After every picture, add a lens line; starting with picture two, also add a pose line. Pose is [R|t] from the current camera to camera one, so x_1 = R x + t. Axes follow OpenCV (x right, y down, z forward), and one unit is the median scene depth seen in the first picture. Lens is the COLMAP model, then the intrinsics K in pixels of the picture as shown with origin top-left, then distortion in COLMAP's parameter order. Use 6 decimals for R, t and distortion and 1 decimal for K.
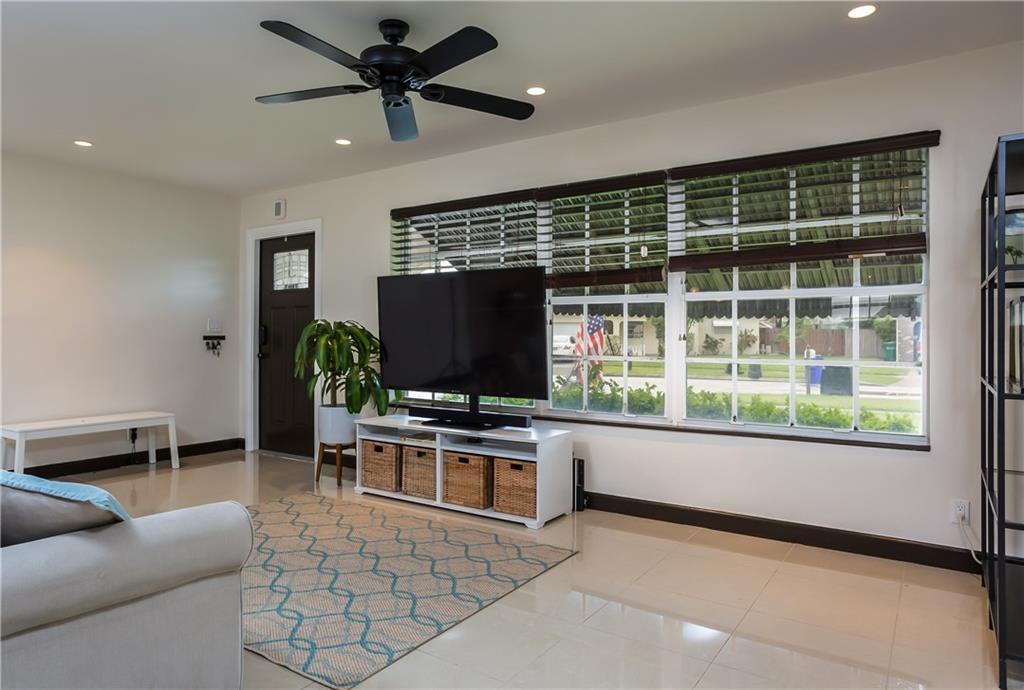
lens RADIAL K [[636.5, 0, 512.0], [0, 636.5, 345.0], [0, 0, 1]] dist [-0.002387, 0.000314]
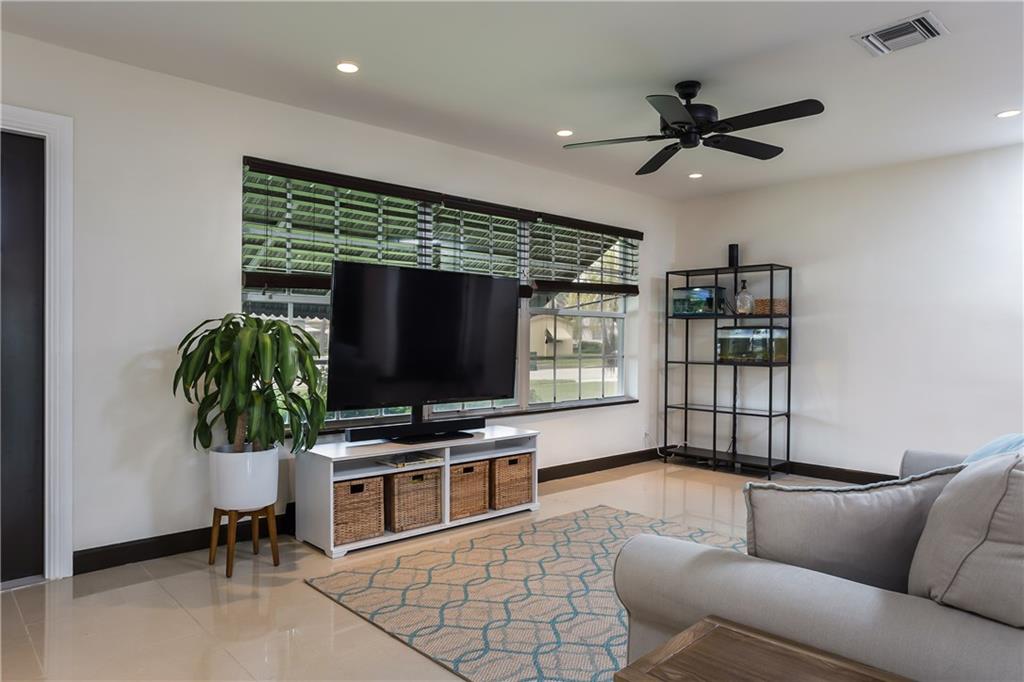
lens RADIAL K [[674.2, 0, 512.0], [0, 674.2, 341.0], [0, 0, 1]] dist [0.002638, -0.000822]
pose [[0.234777, -0.002669, 0.972046, -0.991365], [0.008958, 0.999960, 0.000582, -0.012809], [-0.972008, 0.008571, 0.234791, 0.655680]]
